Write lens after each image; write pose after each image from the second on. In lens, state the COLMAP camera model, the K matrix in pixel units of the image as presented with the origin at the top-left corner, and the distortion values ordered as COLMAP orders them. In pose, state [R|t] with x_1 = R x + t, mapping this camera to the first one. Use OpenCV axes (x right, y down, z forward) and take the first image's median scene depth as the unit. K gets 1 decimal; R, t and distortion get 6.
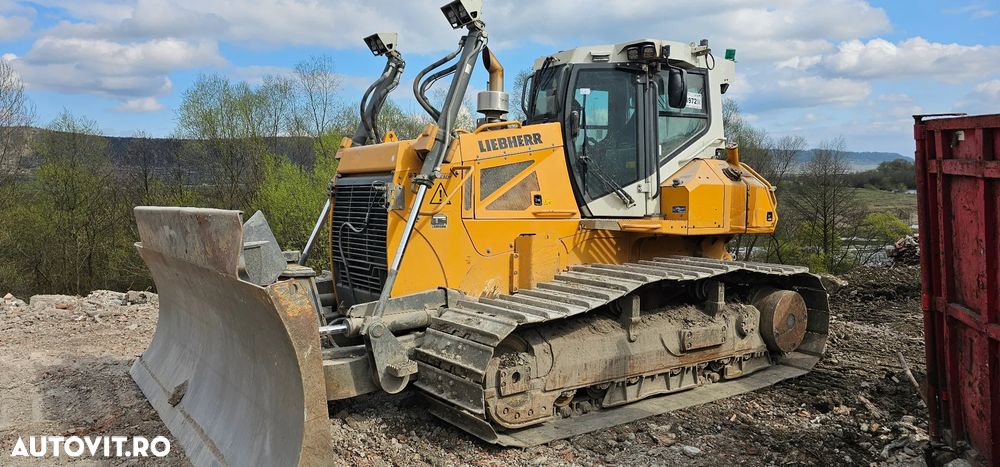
lens RADIAL K [[650.7, 0, 486.8], [0, 650.7, 235.6], [0, 0, 1]] dist [0.001036, -0.000158]
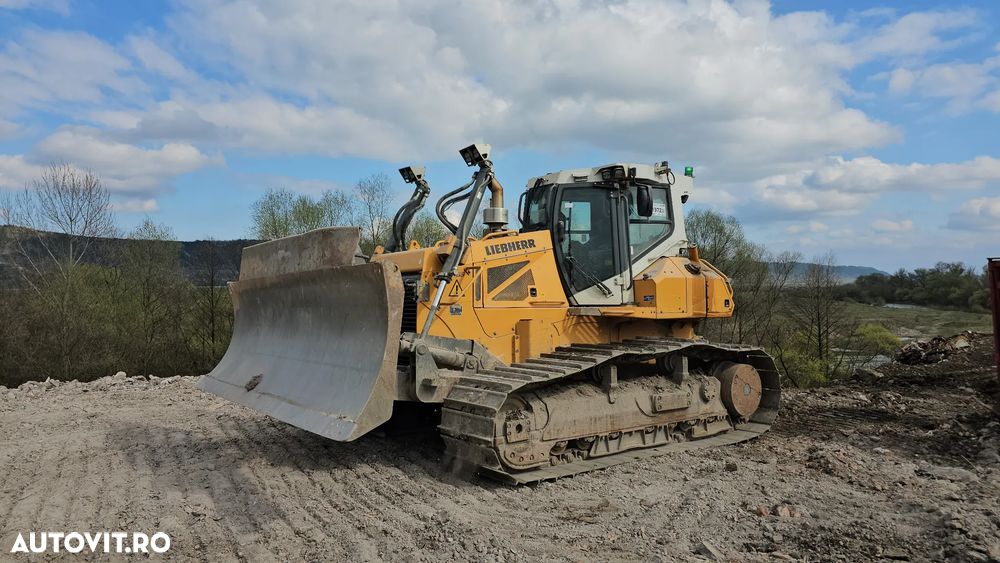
lens RADIAL K [[625.4, 0, 474.3], [0, 625.4, 283.0], [0, 0, 1]] dist [0.001658, -0.000217]
pose [[0.999579, -0.020351, -0.020658, -0.009060], [0.018521, 0.996190, -0.085224, 0.026041], [0.022314, 0.084806, 0.996148, -0.187430]]
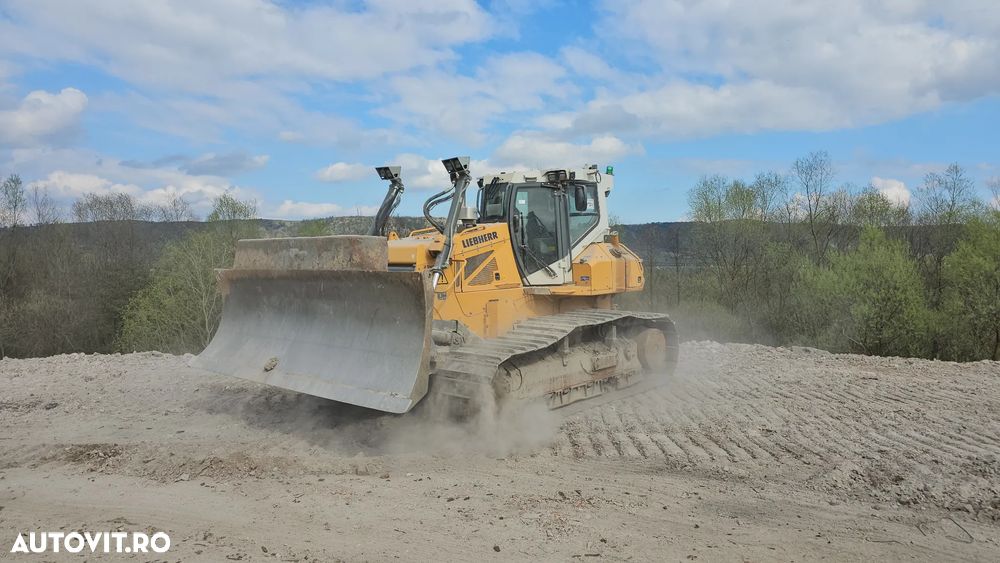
lens RADIAL K [[629.5, 0, 501.8], [0, 629.5, 259.7], [0, 0, 1]] dist [0.001292, 0.000005]
pose [[0.976652, -0.028585, 0.212916, -0.208581], [0.036376, 0.998801, -0.032761, -0.043465], [-0.211725, 0.039741, 0.976521, -0.400906]]
